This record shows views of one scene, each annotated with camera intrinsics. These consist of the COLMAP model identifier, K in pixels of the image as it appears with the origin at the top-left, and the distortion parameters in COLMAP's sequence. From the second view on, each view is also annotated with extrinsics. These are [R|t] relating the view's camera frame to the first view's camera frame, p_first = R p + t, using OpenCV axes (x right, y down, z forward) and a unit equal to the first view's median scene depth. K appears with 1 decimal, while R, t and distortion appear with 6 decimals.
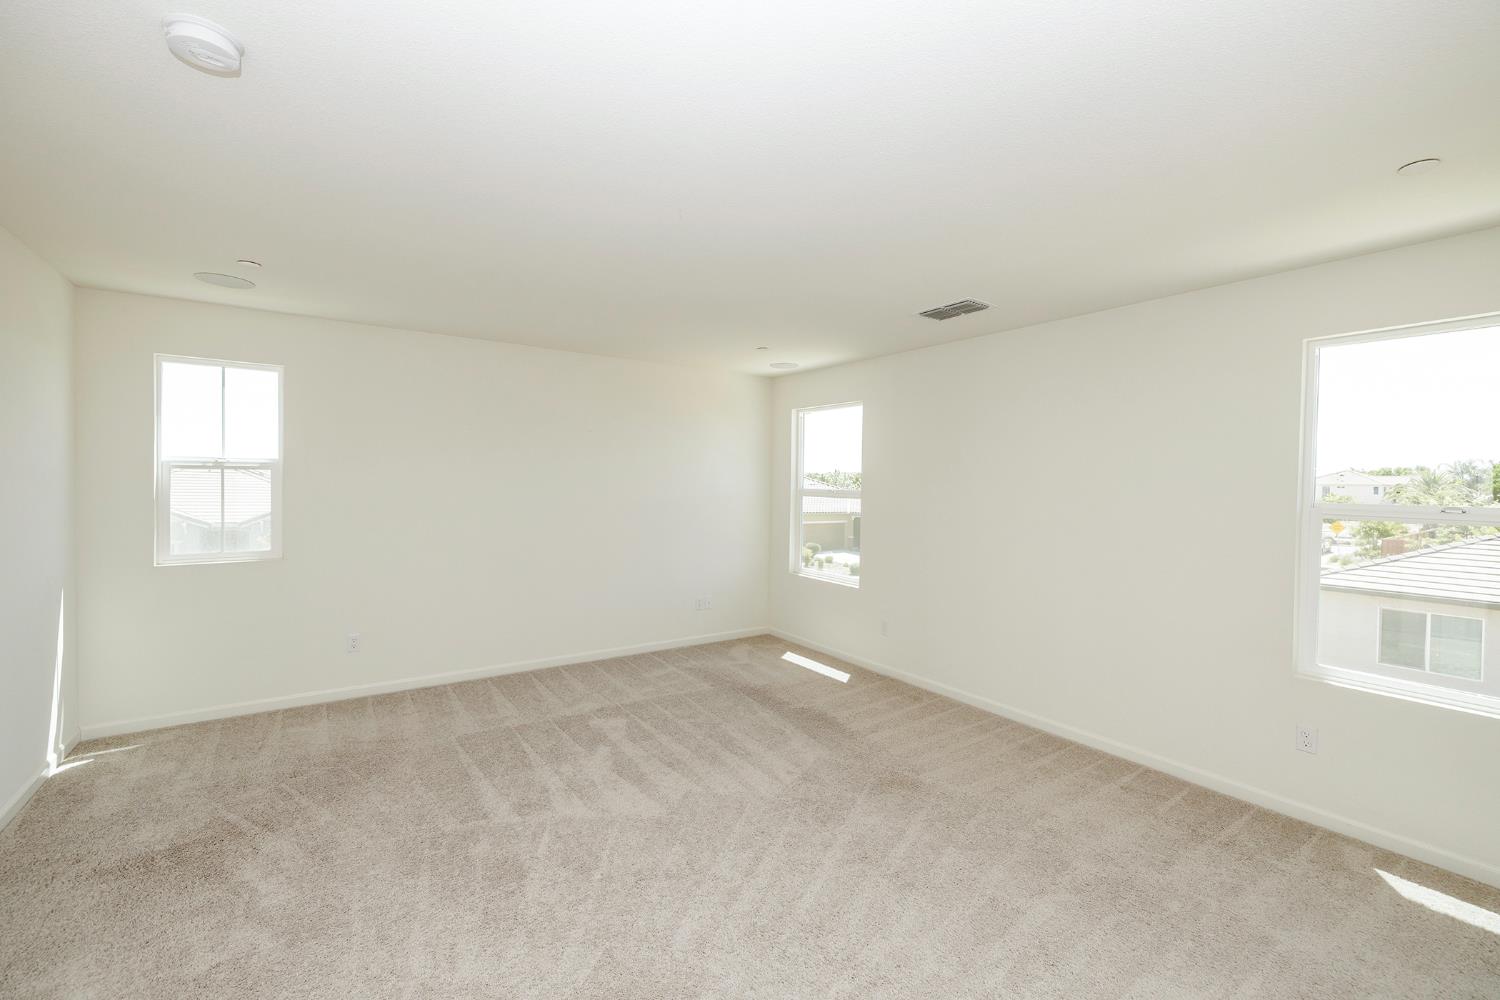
lens RADIAL K [[627.2, 0, 747.4], [0, 627.2, 494.4], [0, 0, 1]] dist [0.002072, 0.000138]
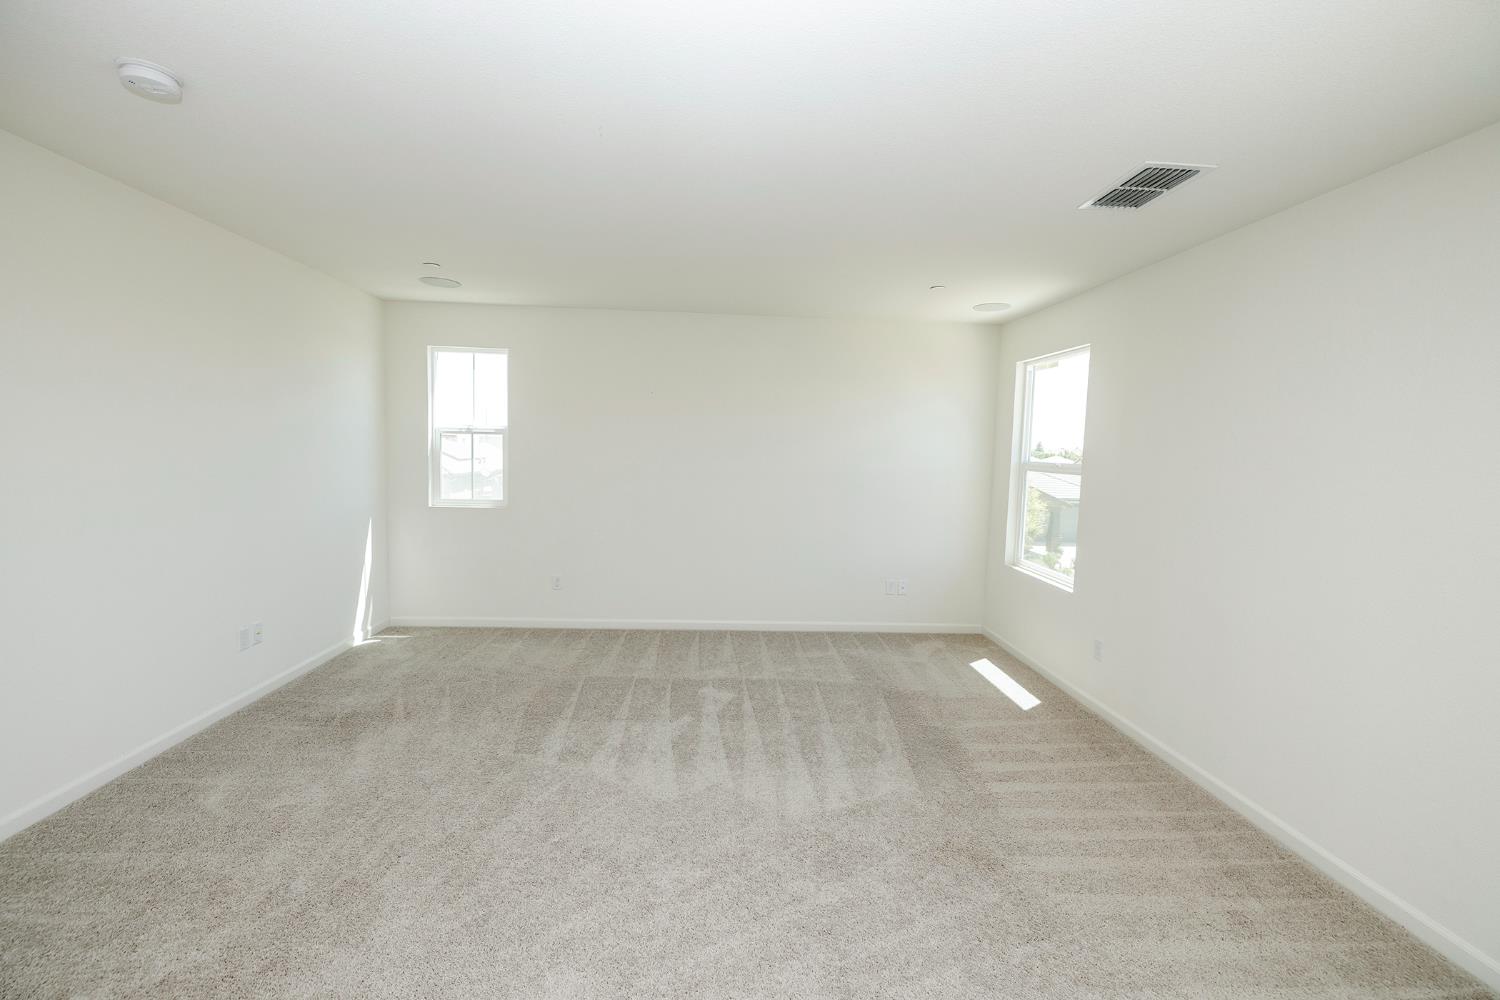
lens RADIAL K [[627.2, 0, 748.9], [0, 627.2, 499.5], [0, 0, 1]] dist [0.002072, 0.000138]
pose [[0.852777, 0.053073, -0.519572, 0.315240], [-0.026549, 0.997942, 0.058363, 0.002672], [0.521600, -0.035977, 0.852431, 0.203668]]
